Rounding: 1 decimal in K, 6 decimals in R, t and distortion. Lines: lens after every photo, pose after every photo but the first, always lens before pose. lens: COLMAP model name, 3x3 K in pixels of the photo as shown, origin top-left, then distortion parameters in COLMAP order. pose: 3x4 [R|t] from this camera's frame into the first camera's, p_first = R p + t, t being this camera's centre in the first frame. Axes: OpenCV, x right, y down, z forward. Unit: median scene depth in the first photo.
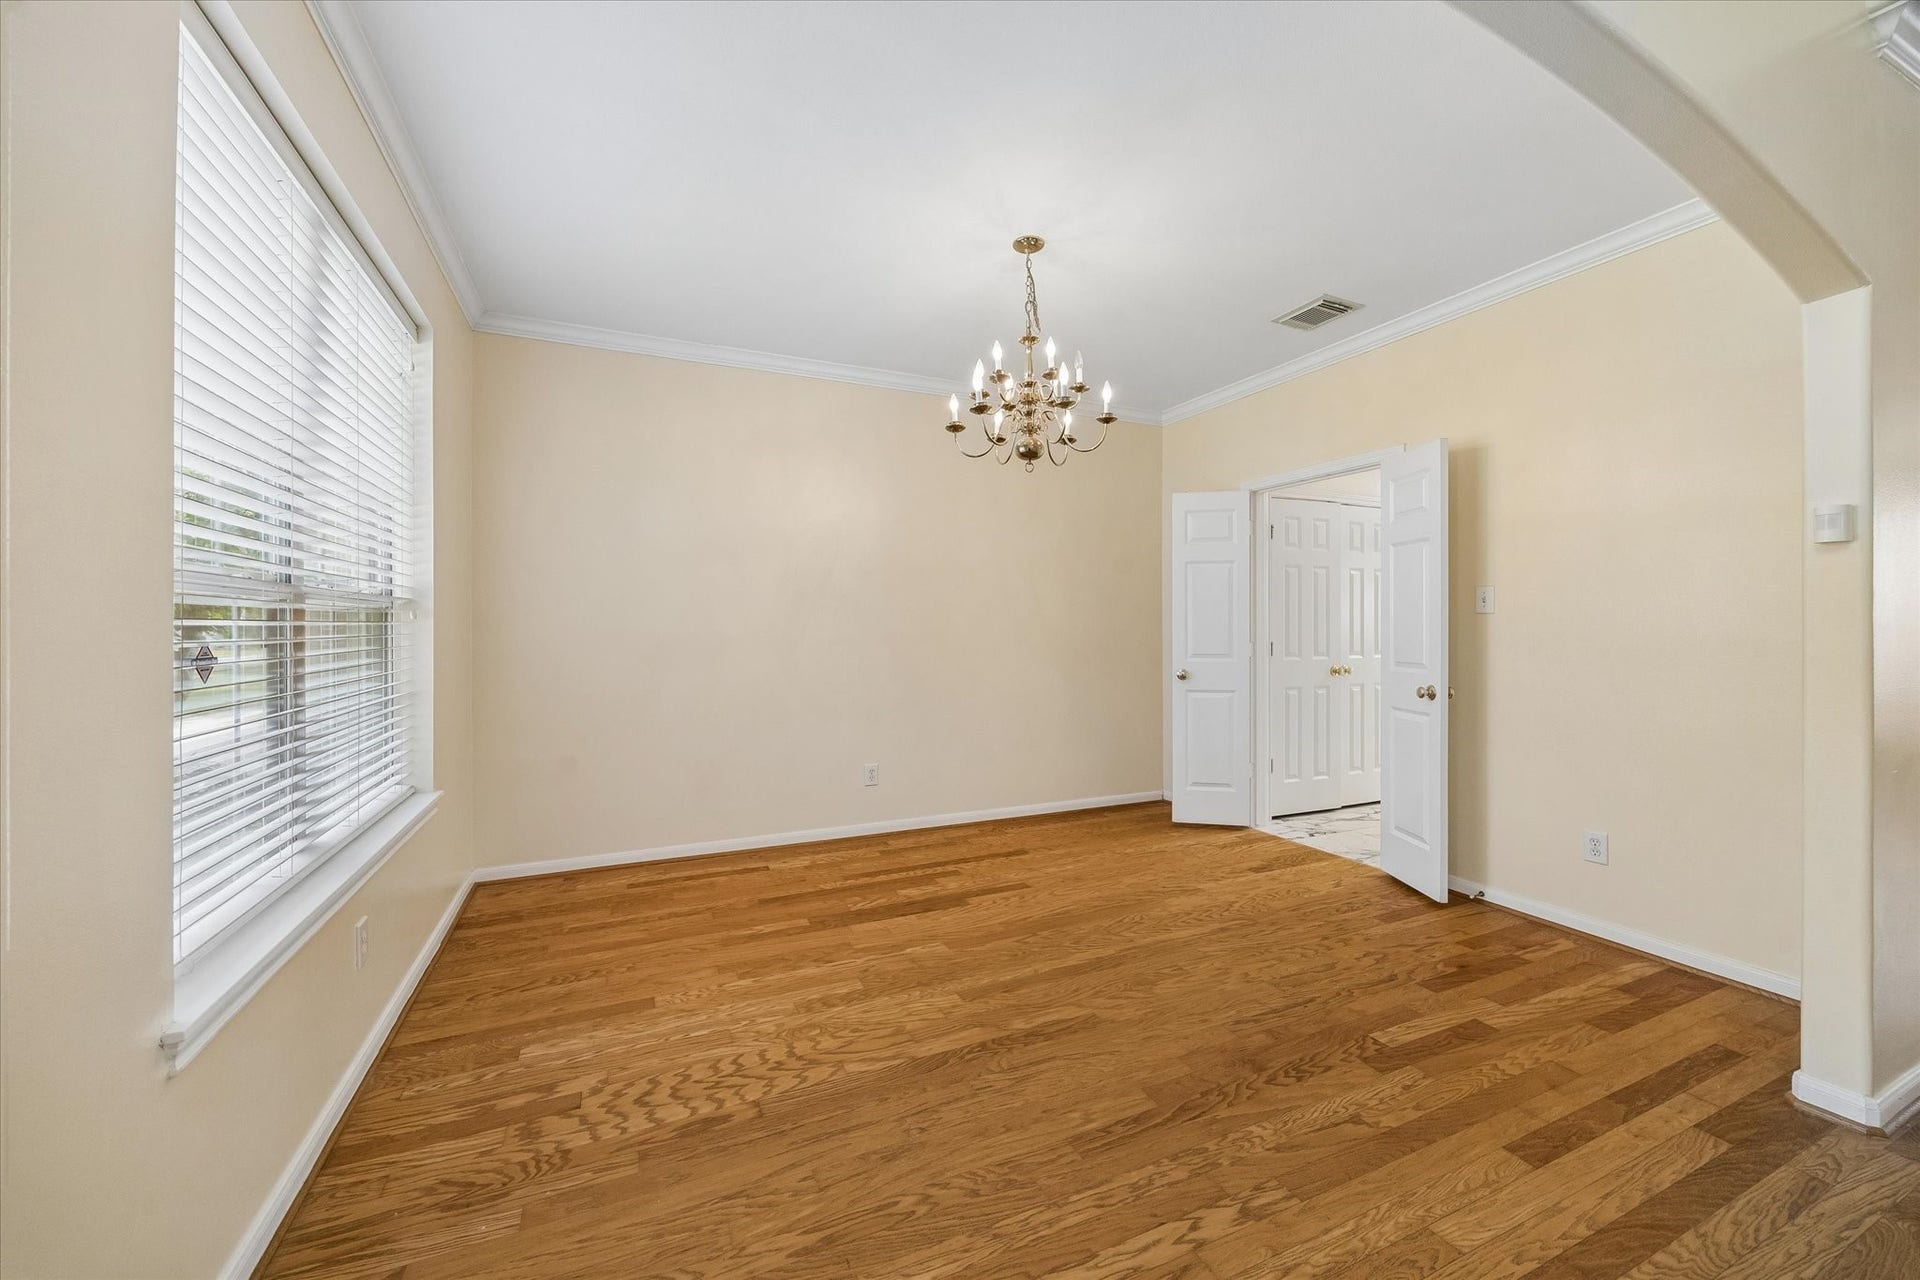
lens RADIAL K [[750.4, 0, 955.7], [0, 750.4, 625.1], [0, 0, 1]] dist [-0.000512, -0.000203]
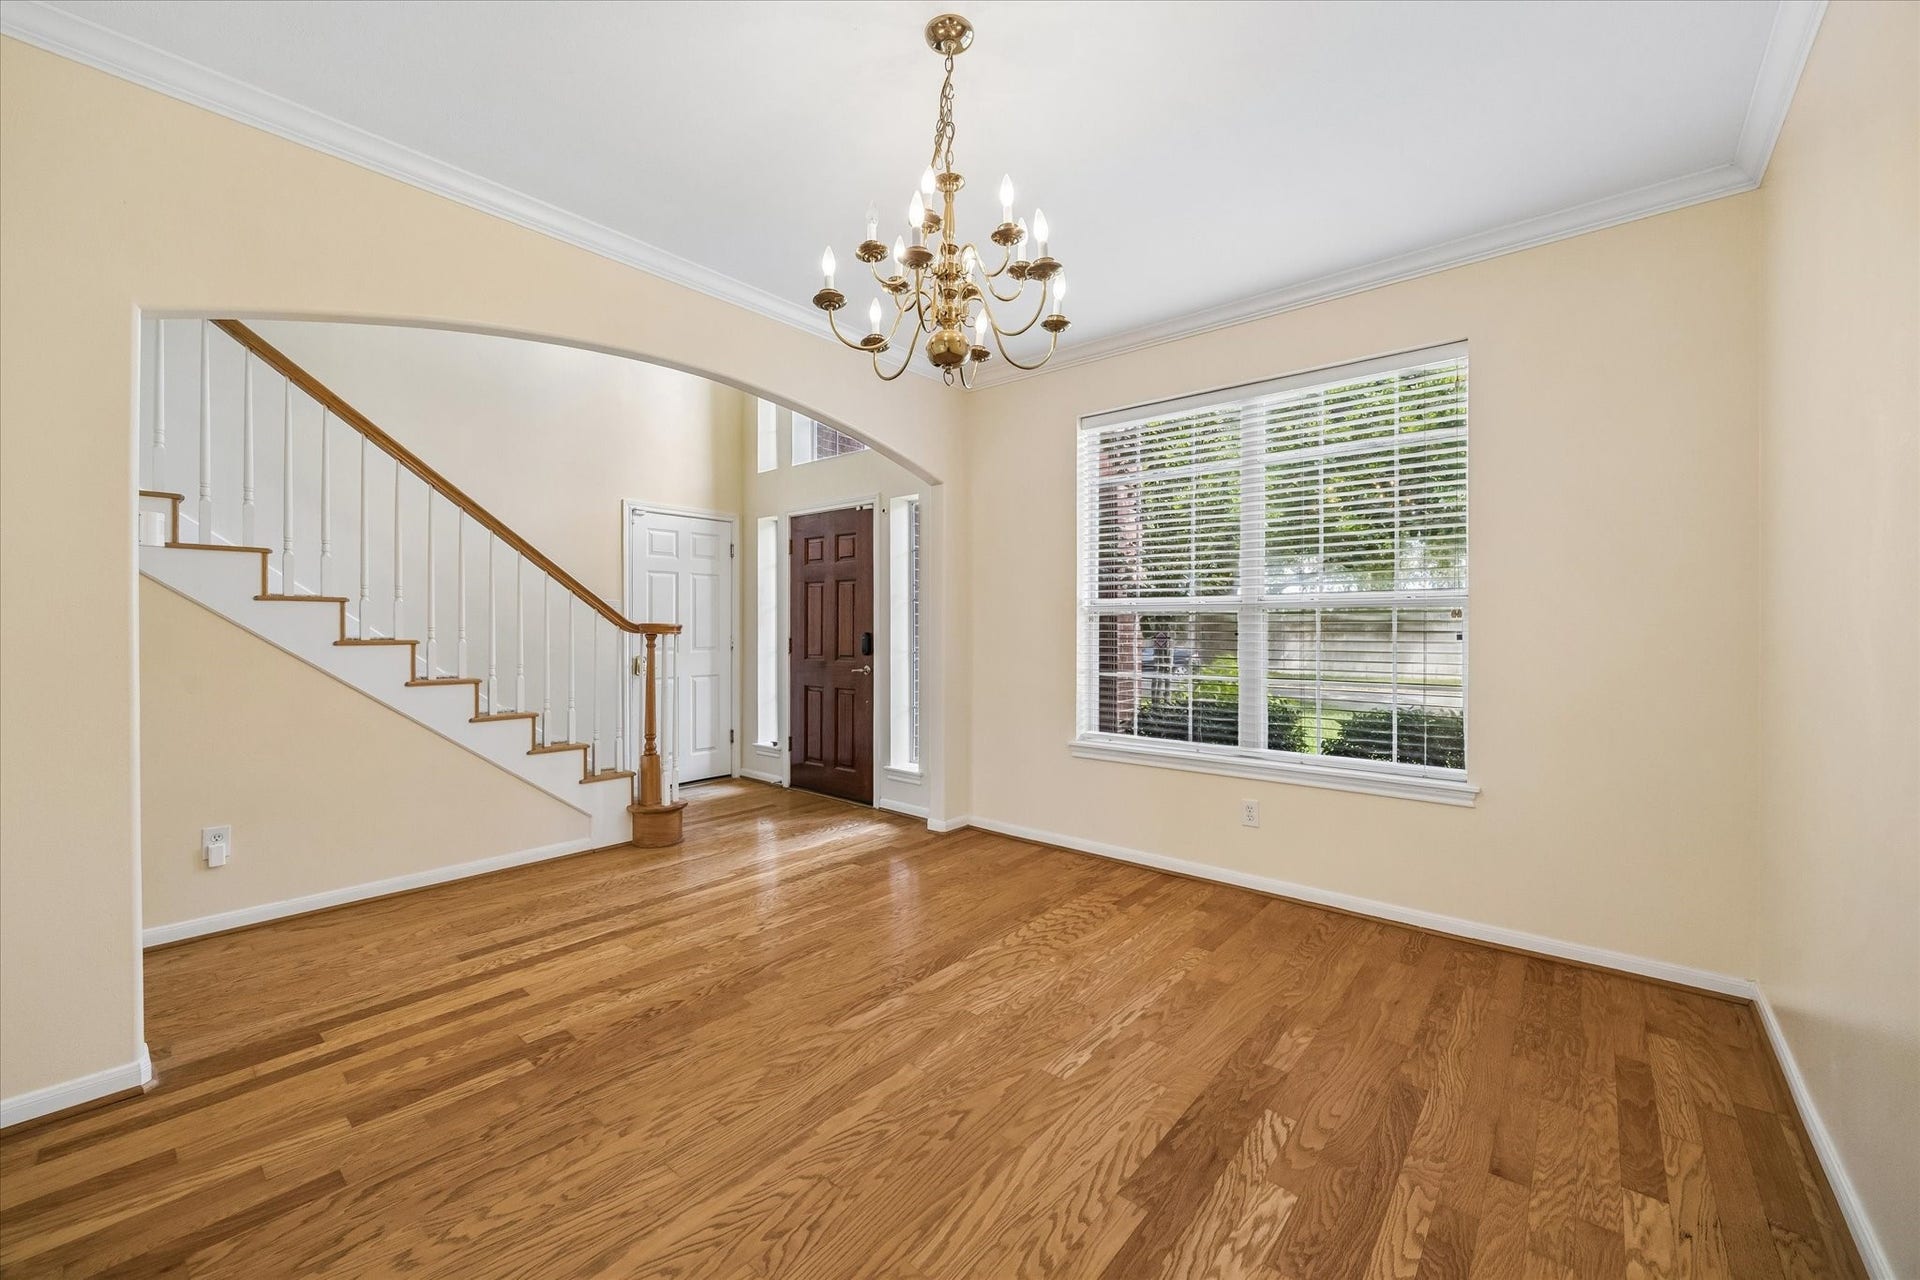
lens RADIAL K [[750.4, 0, 955.7], [0, 750.4, 625.1], [0, 0, 1]] dist [-0.000512, -0.000203]
pose [[-0.905056, 0.000602, -0.425292, 0.463172], [0.001033, 0.999999, -0.000784, 0.003534], [0.425292, -0.001149, -0.905056, 2.003409]]
